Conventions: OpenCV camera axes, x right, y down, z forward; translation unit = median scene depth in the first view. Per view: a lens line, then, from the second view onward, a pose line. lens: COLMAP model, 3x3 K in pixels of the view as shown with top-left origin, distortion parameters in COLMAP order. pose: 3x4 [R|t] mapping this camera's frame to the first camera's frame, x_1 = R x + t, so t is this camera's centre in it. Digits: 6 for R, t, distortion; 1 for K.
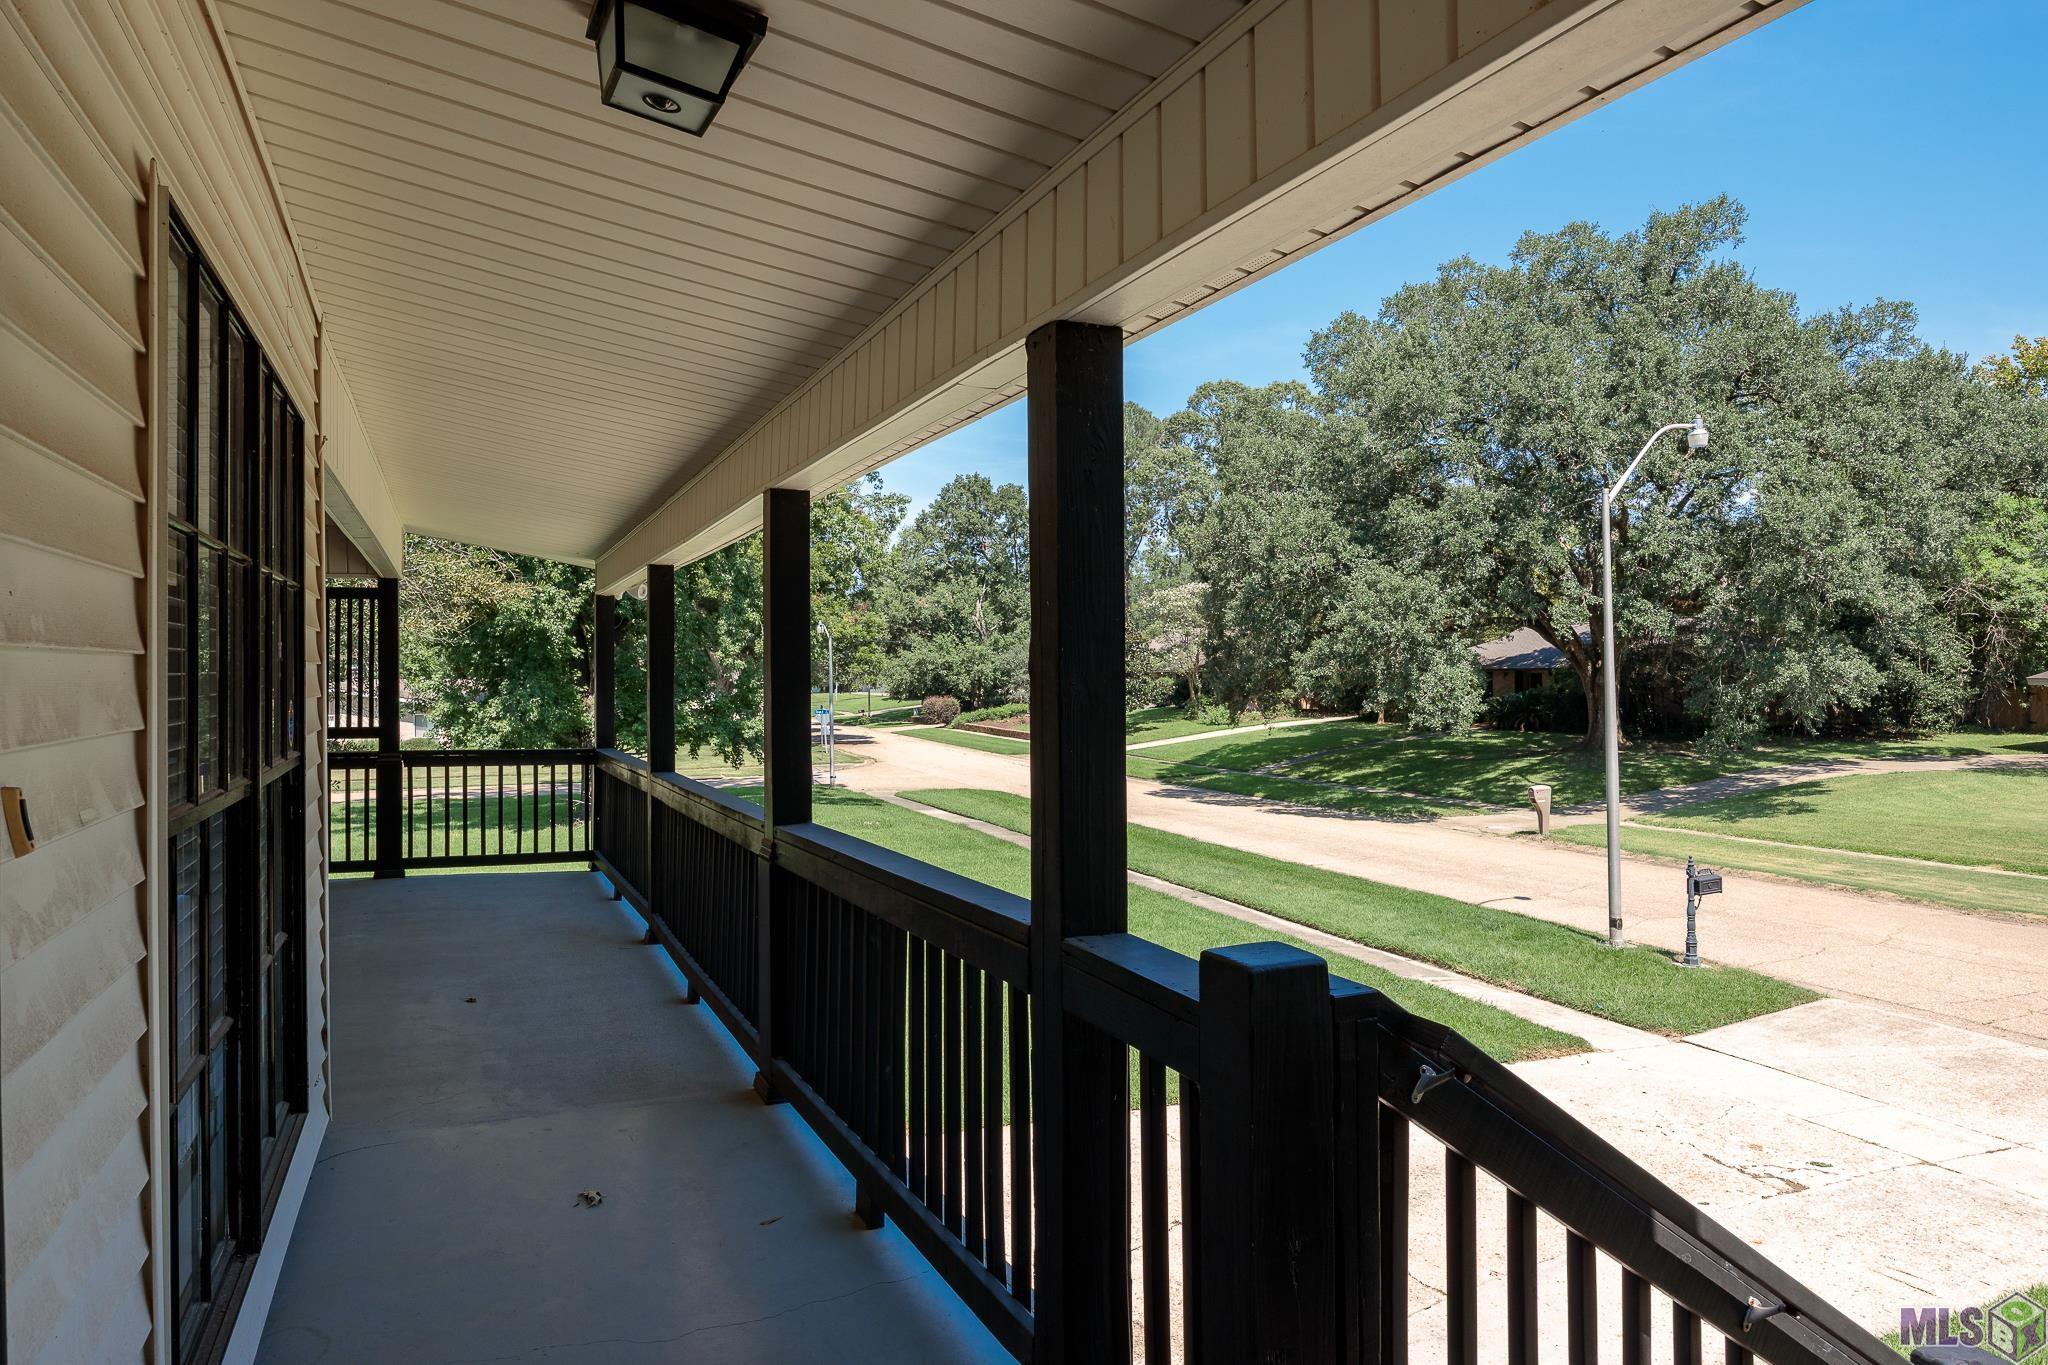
lens RADIAL K [[1295.8, 0, 1024.0], [0, 1295.8, 682.5], [0, 0, 1]] dist [-0.006118, -0.001248]
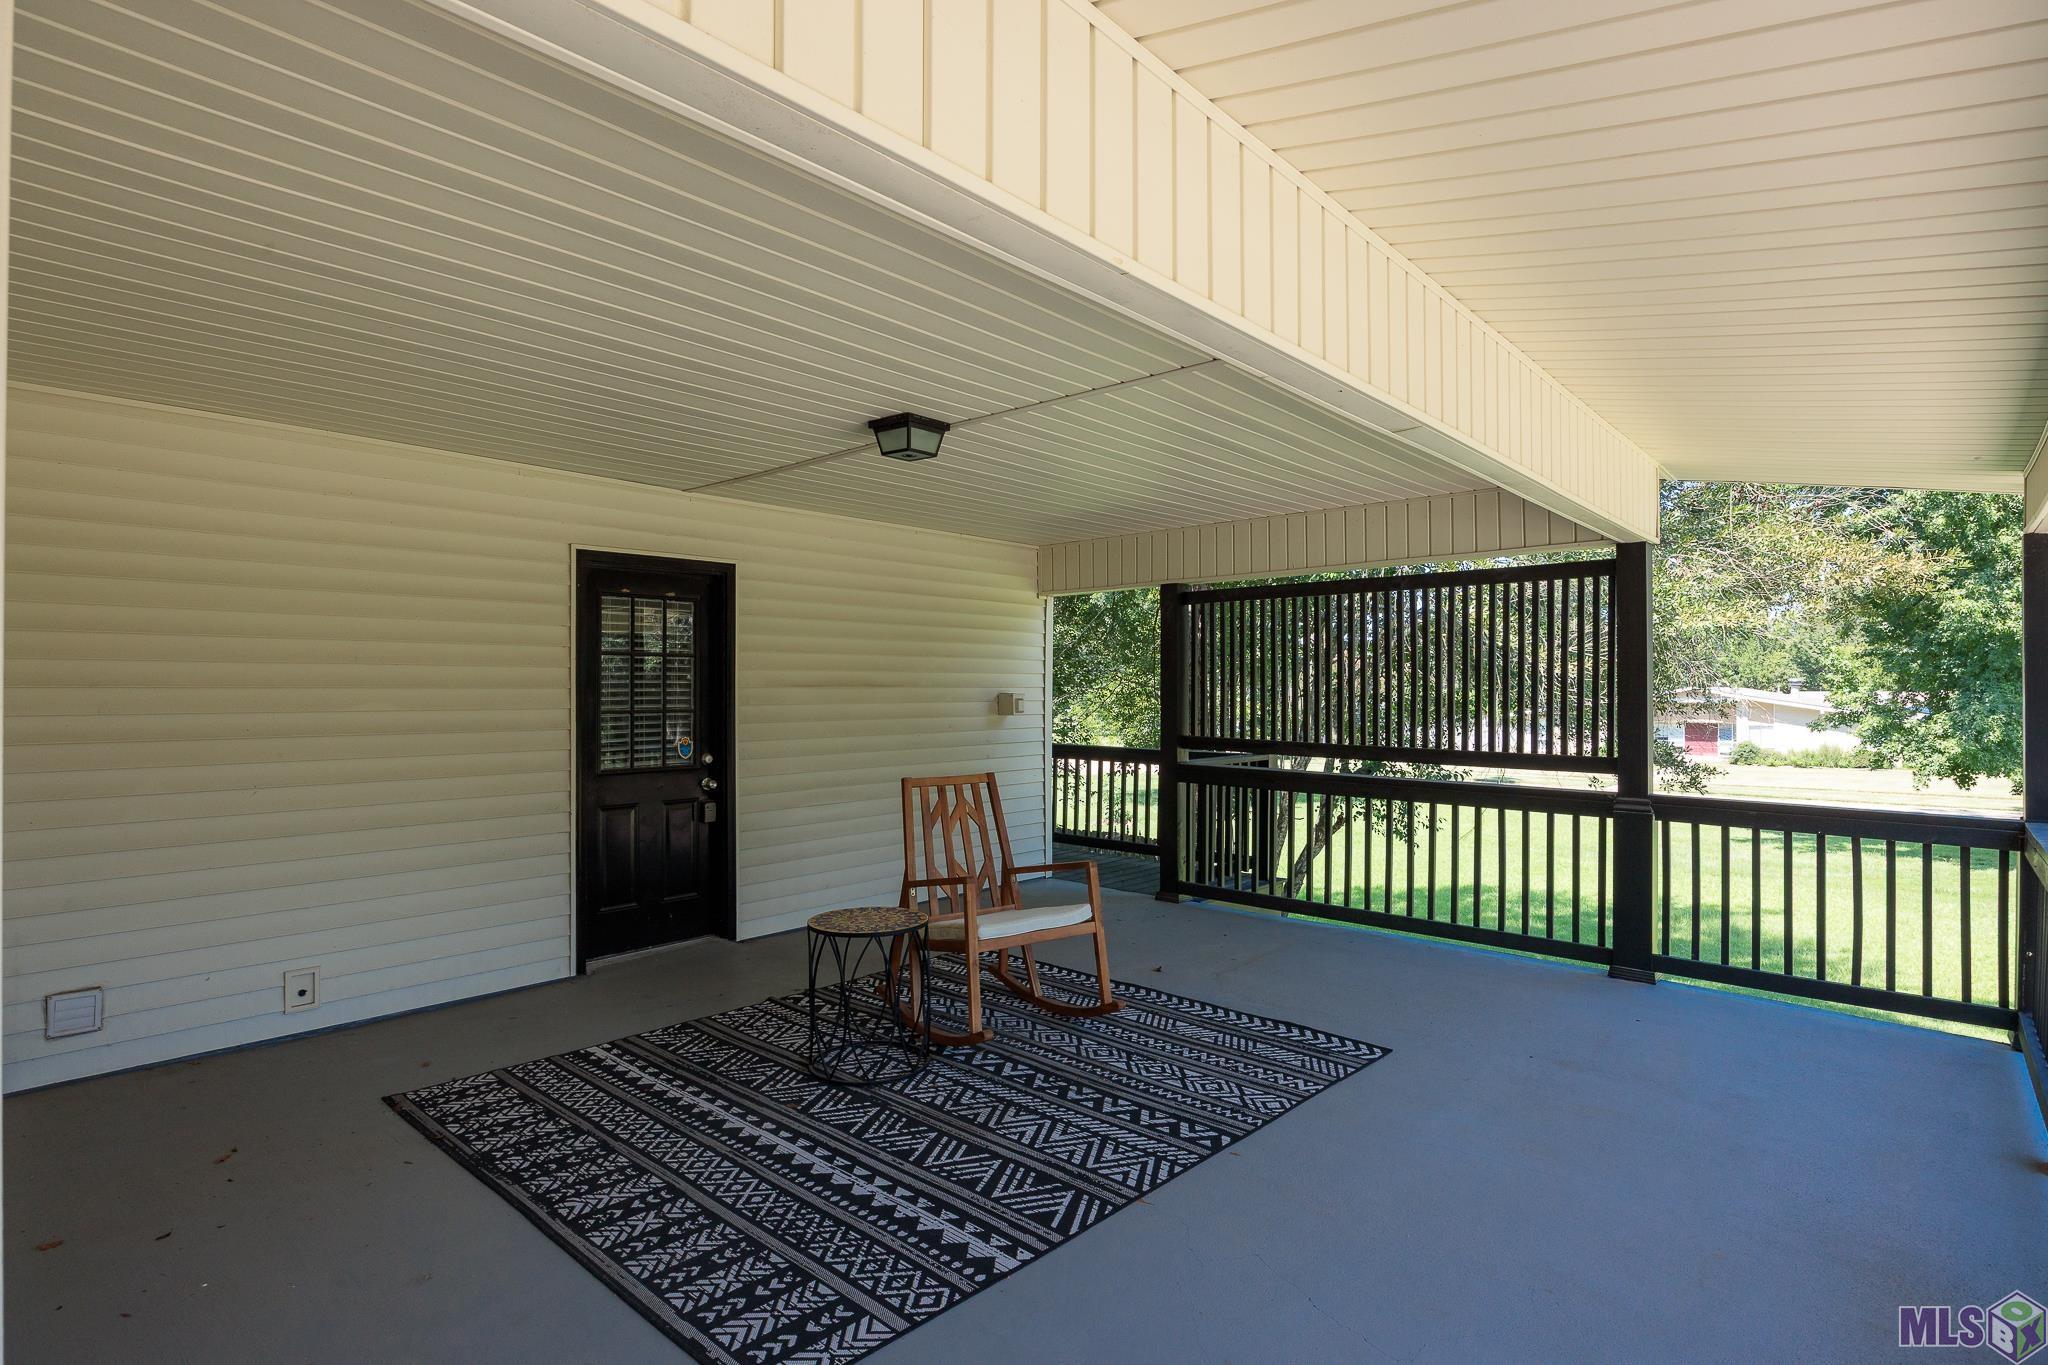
lens RADIAL K [[1046.7, 0, 1024.0], [0, 1046.7, 682.5], [0, 0, 1]] dist [-0.004798, 0.000566]
pose [[0.429893, 0.000288, -0.902880, -0.035448], [-0.008792, 0.999954, -0.003867, -0.000705], [0.902837, 0.009600, 0.429876, 0.129783]]
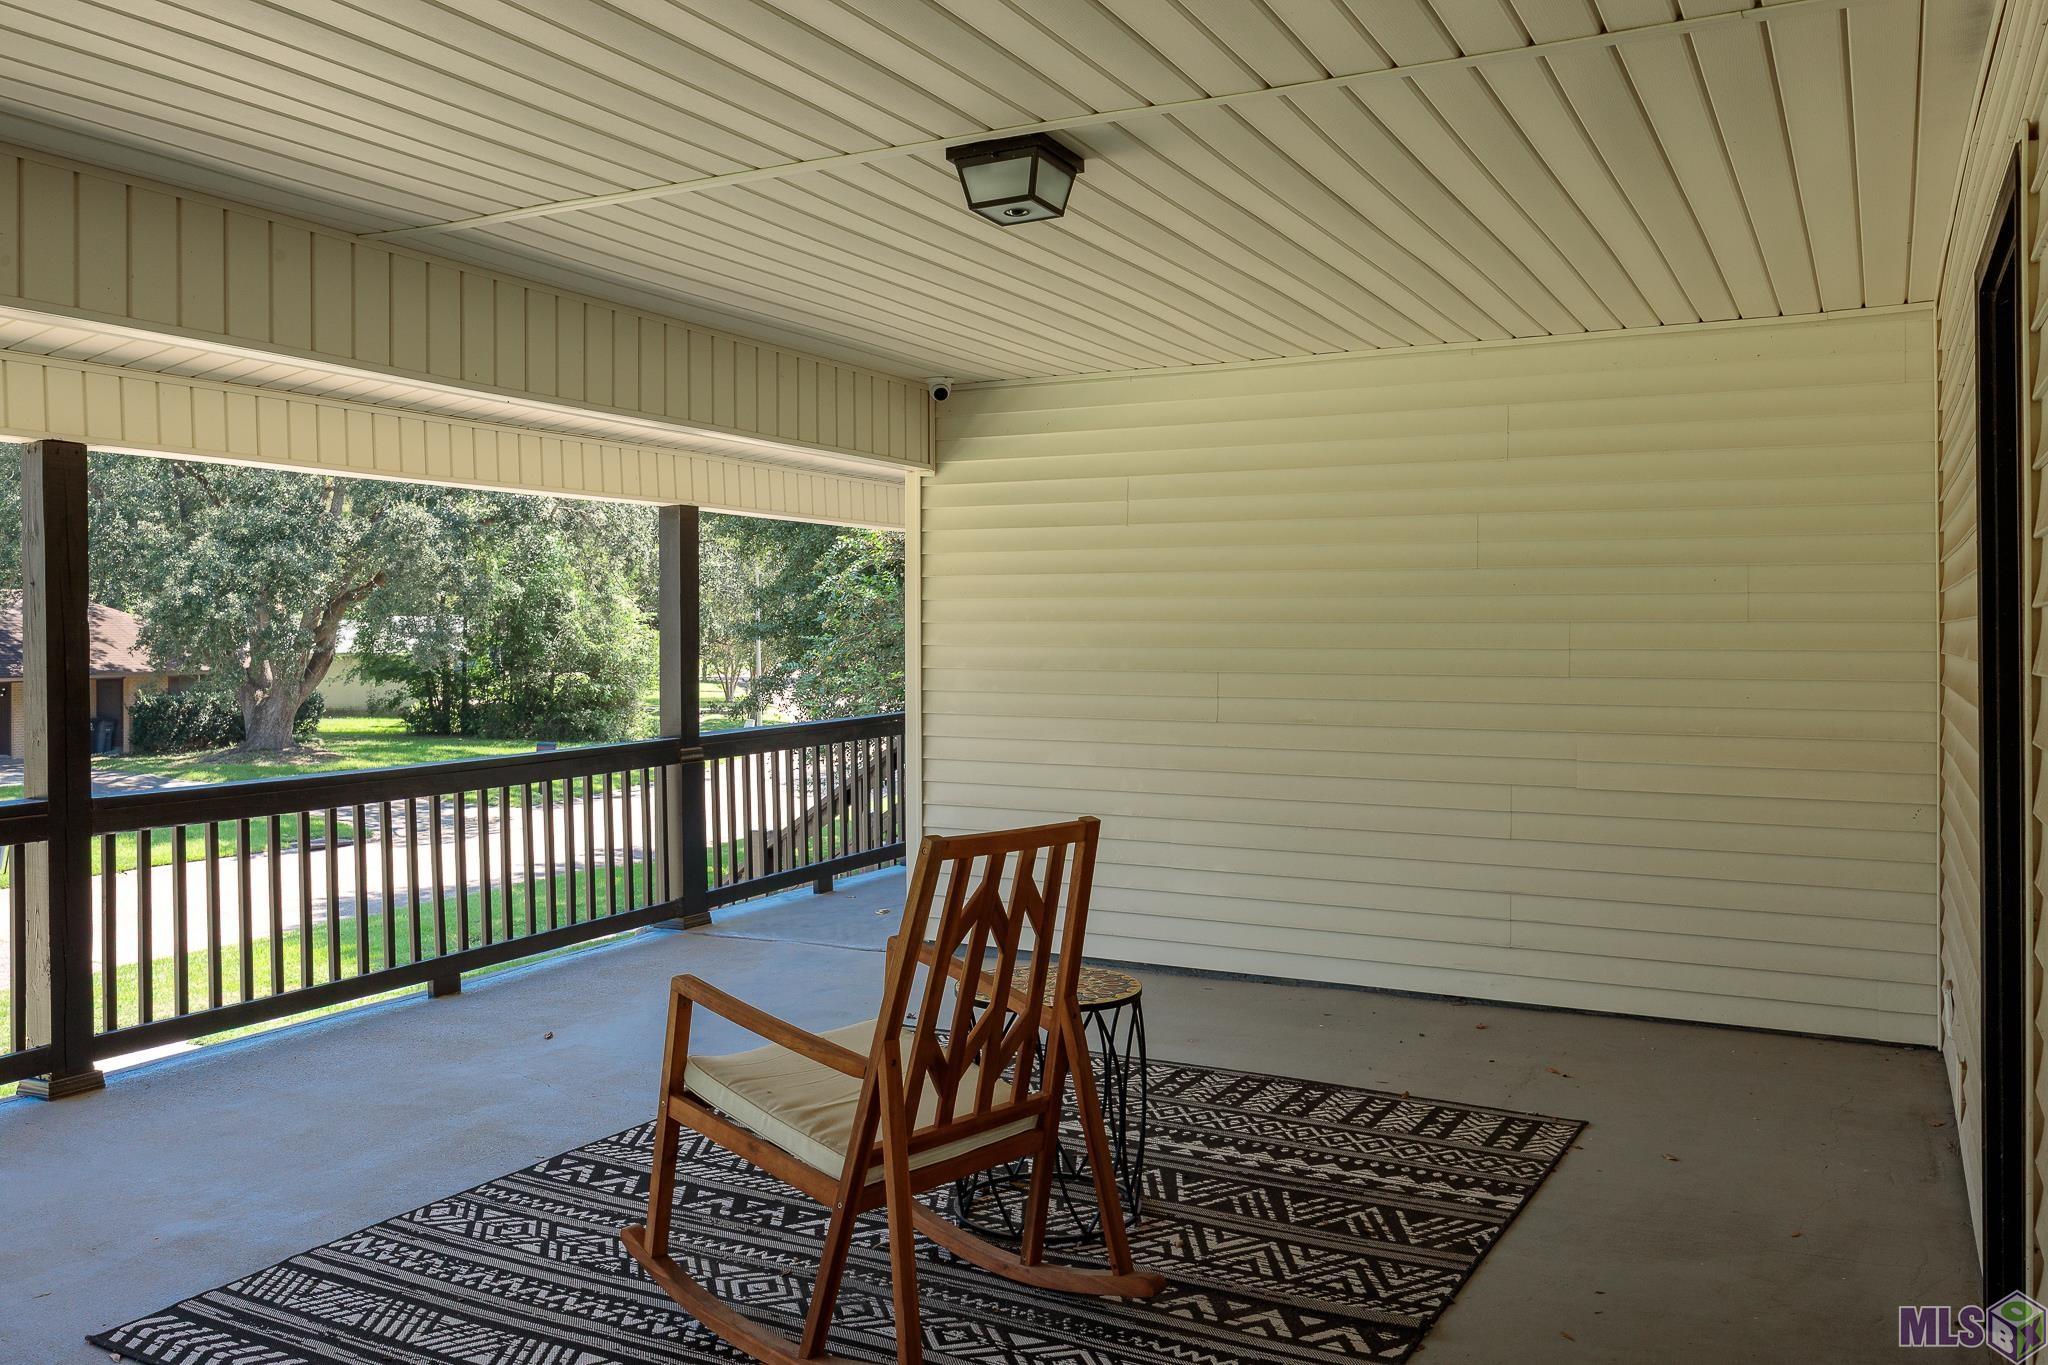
lens RADIAL K [[1585.6, 0, 1019.3], [0, 1585.6, 646.9], [0, 0, 1]] dist [0.003278, -0.002310]
pose [[-0.619457, 0.009068, 0.784979, -0.231937], [0.019197, 0.999809, 0.003600, 0.001021], [-0.784796, 0.017299, -0.619512, 0.233605]]
